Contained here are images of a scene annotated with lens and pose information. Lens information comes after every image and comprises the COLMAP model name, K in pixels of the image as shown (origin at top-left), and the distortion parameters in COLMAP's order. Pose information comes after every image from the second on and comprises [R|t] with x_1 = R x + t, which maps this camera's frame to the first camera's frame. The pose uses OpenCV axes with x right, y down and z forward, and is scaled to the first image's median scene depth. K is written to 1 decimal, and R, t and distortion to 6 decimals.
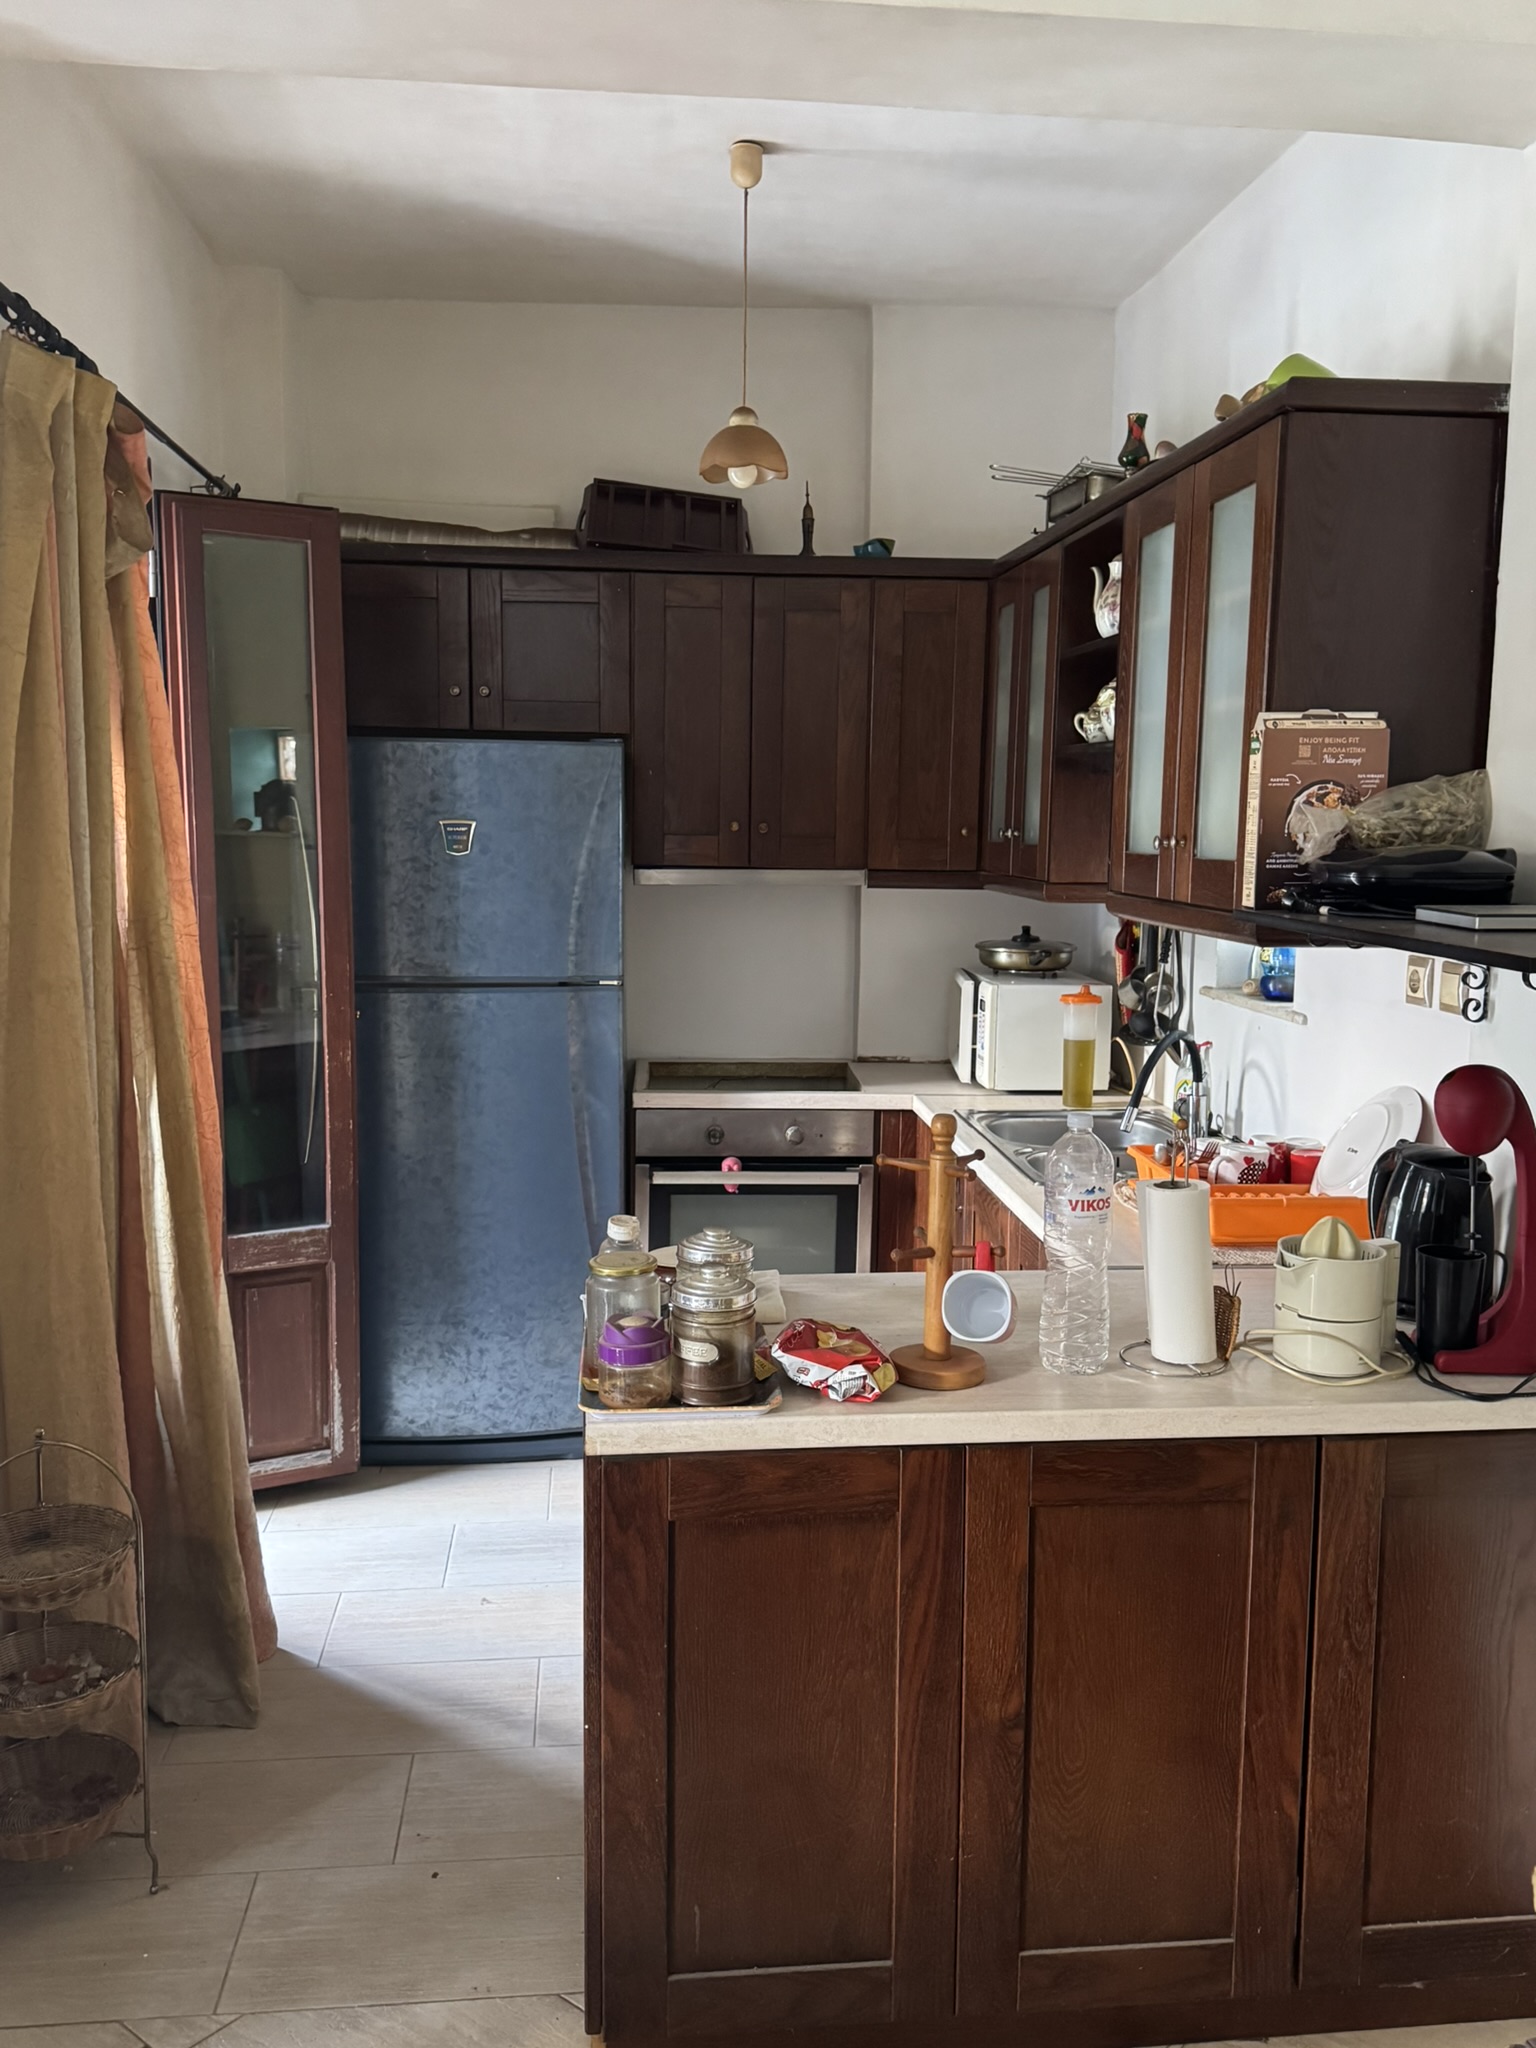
lens RADIAL K [[1691.9, 0, 766.6], [0, 1691.9, 1025.7], [0, 0, 1]] dist [0.071856, -0.001477]
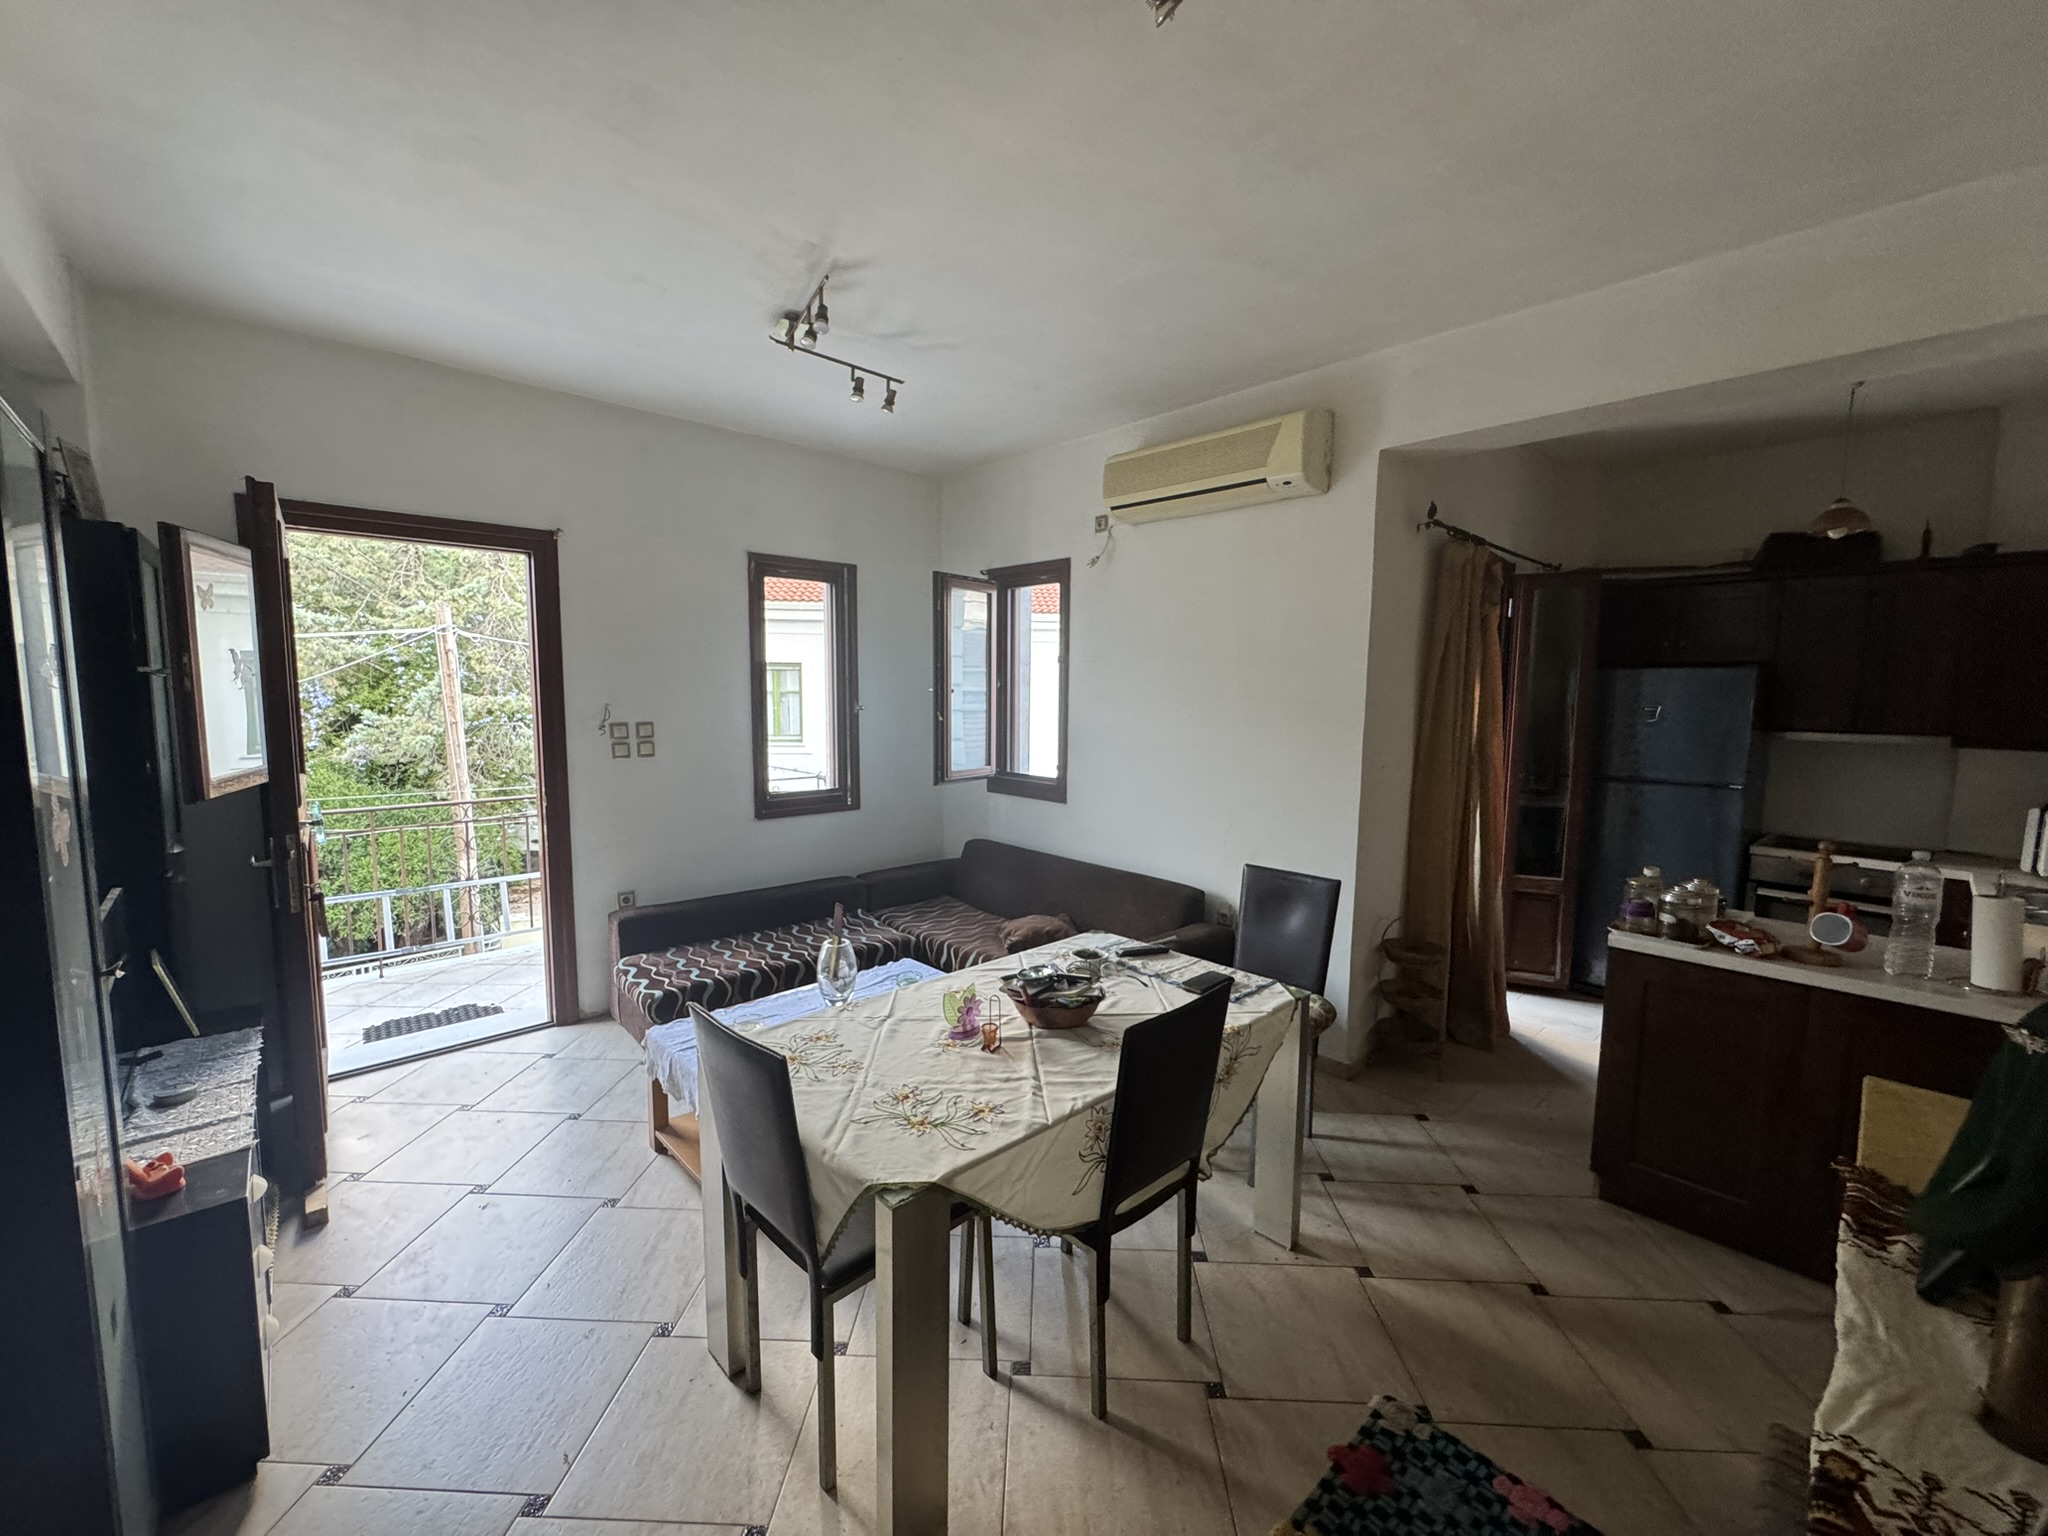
lens RADIAL K [[820.8, 0, 1023.8], [0, 820.8, 764.2], [0, 0, 1]] dist [-0.002588, 0.000018]
pose [[0.602150, 0.071475, -0.795177, 0.172788], [-0.106712, 0.994253, 0.008561, 0.029890], [0.791220, 0.079700, 0.606316, -0.260233]]
